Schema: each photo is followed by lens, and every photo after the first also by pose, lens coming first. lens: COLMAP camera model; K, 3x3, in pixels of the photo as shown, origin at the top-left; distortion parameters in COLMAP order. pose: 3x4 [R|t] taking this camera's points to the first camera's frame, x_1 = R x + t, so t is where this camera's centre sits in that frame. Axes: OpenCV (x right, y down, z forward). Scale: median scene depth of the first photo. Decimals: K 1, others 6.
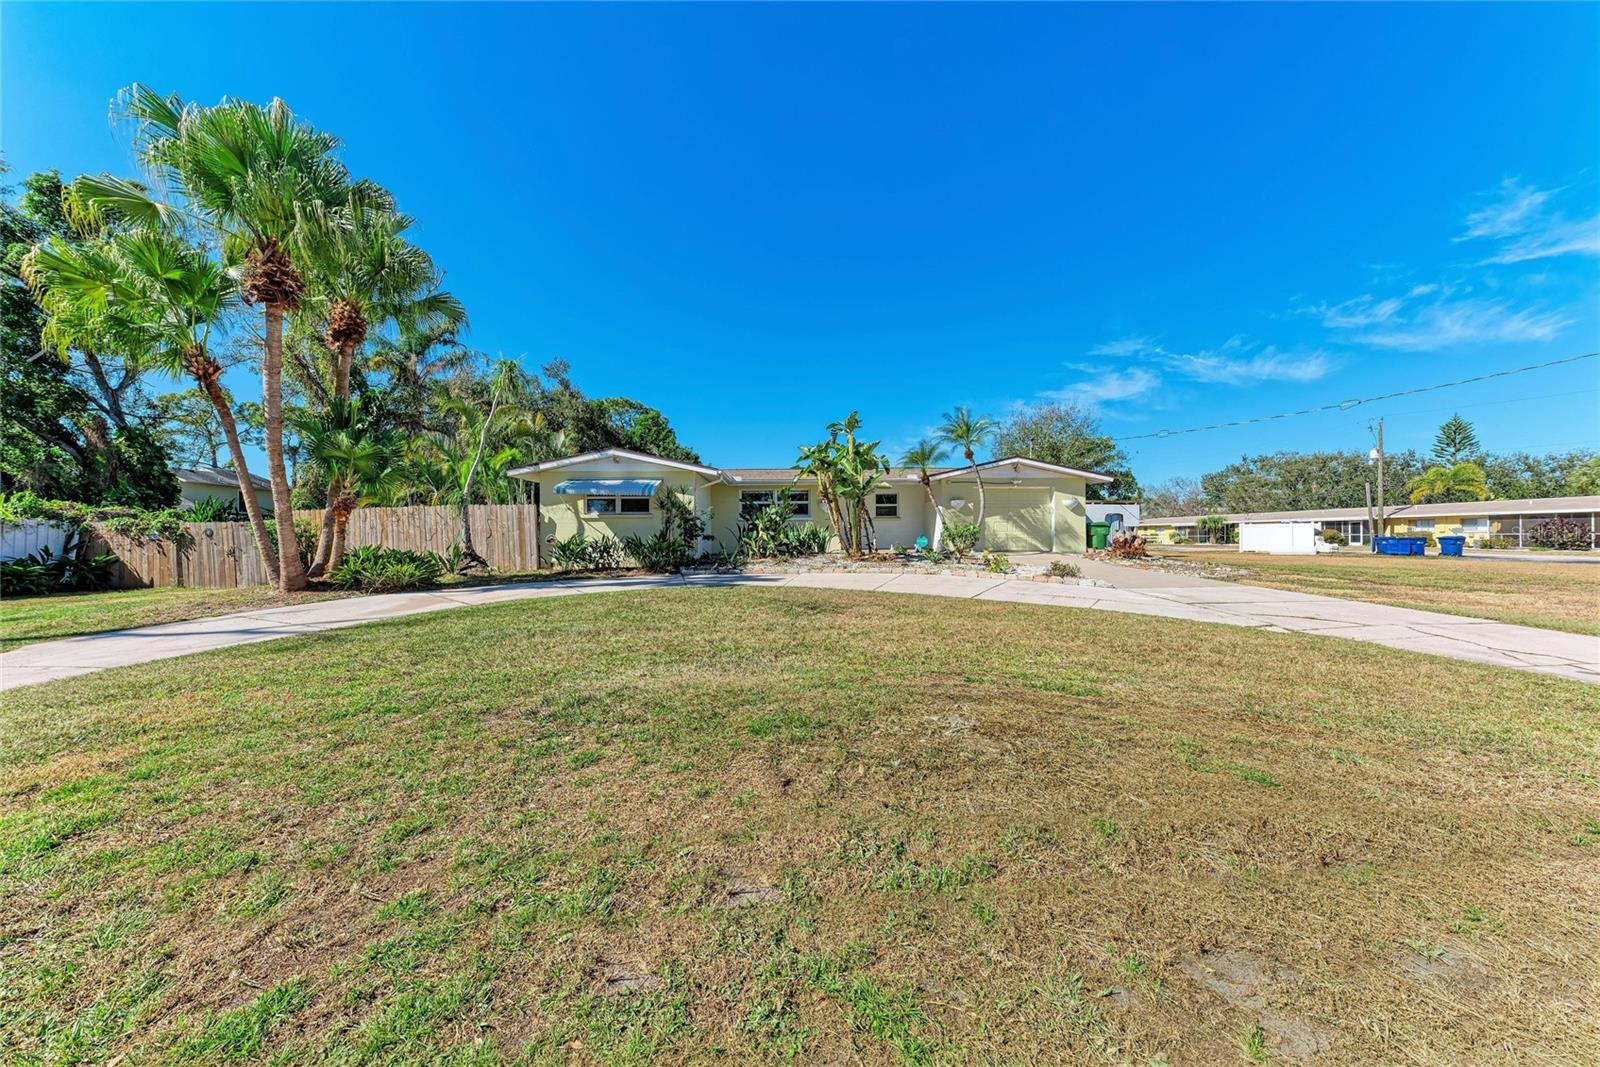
lens RADIAL K [[550.0, 0, 791.8], [0, 550.0, 542.1], [0, 0, 1]] dist [0.011091, -0.000315]
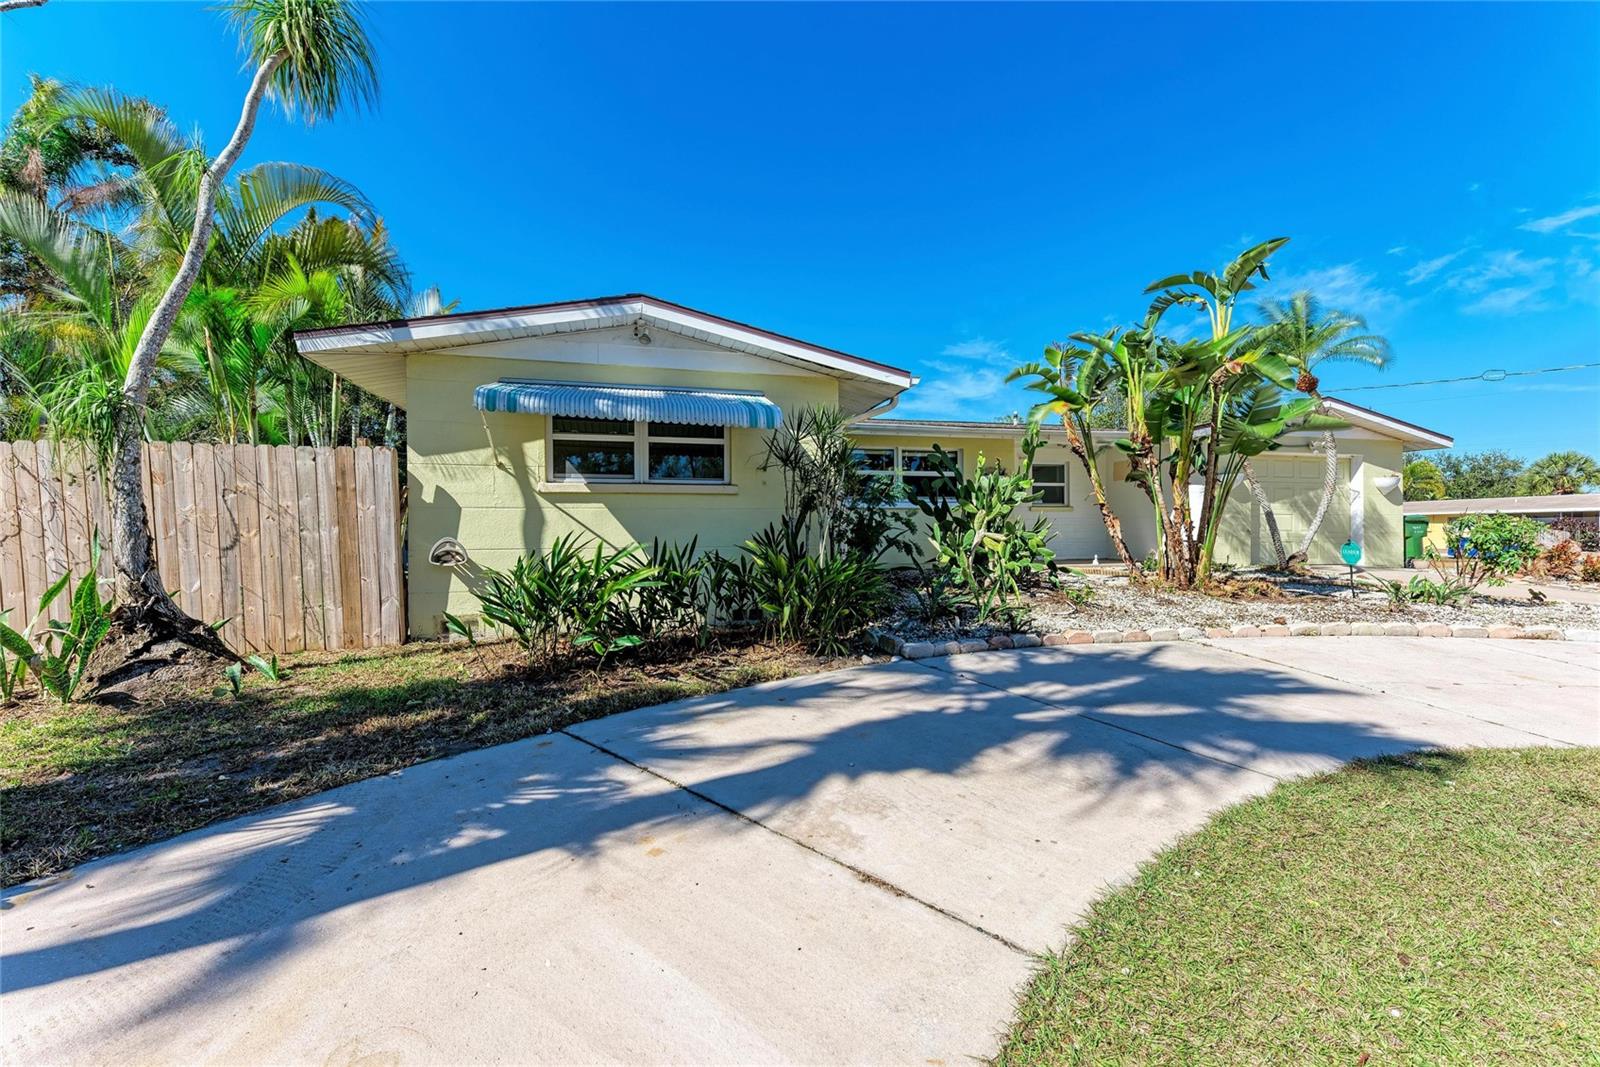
lens RADIAL K [[679.5, 0, 826.2], [0, 679.5, 539.1], [0, 0, 1]] dist [0.014116, -0.000378]
pose [[0.974776, 0.002237, 0.223172, -0.264381], [-0.002021, 0.999997, -0.001194, -0.011666], [-0.223174, 0.000713, 0.974778, 0.471279]]
